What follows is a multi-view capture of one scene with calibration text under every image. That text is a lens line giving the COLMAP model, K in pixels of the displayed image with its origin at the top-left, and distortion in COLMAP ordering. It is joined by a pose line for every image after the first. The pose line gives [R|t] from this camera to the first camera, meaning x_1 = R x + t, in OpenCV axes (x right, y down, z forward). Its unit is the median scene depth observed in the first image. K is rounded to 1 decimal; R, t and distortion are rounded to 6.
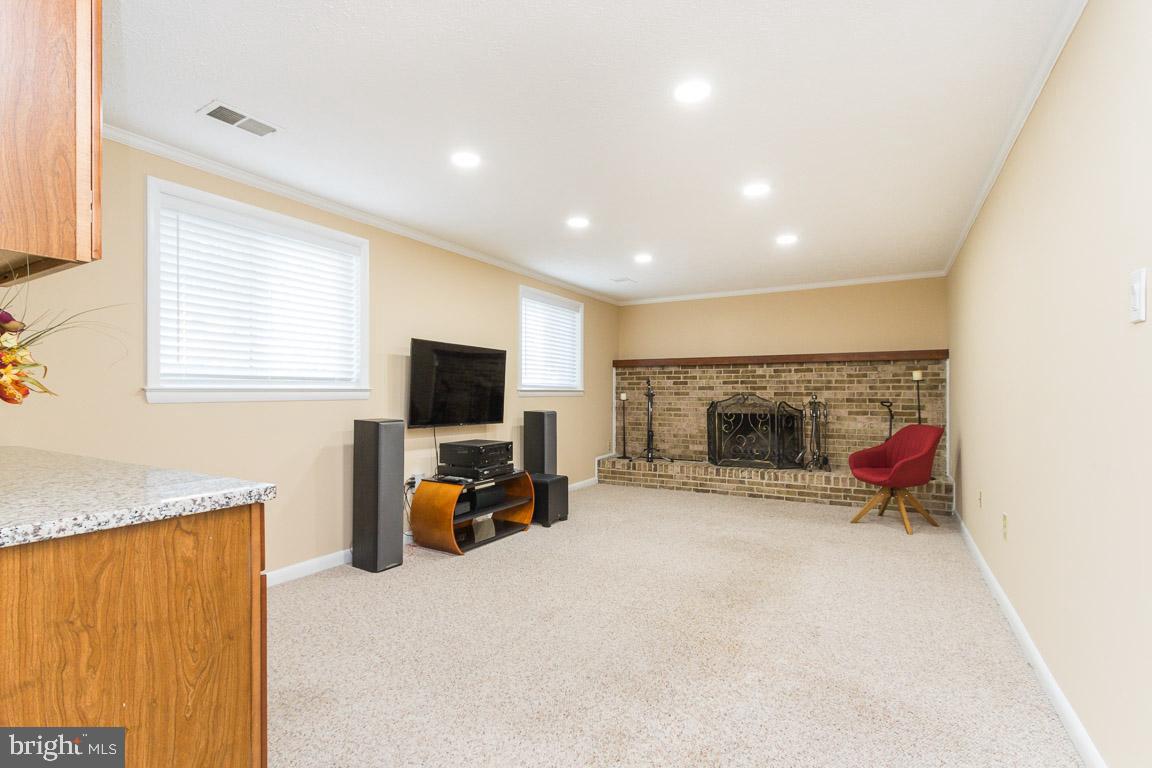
lens RADIAL K [[531.5, 0, 571.9], [0, 531.5, 386.1], [0, 0, 1]] dist [0.004062, 0.000255]
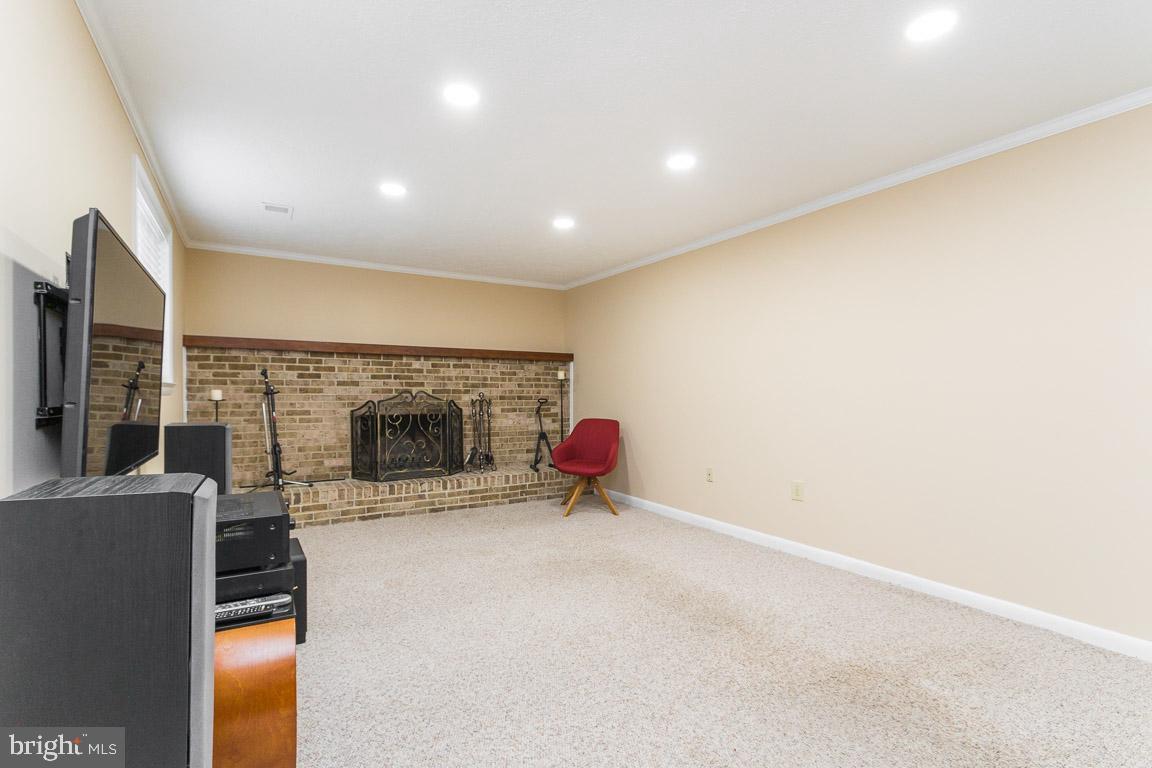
lens RADIAL K [[531.5, 0, 572.2], [0, 531.5, 392.6], [0, 0, 1]] dist [0.004062, 0.000255]
pose [[0.490996, -0.001455, 0.871160, -0.280908], [-0.016173, 0.999811, 0.010785, 0.004023], [-0.871012, -0.019384, 0.490880, 0.373171]]
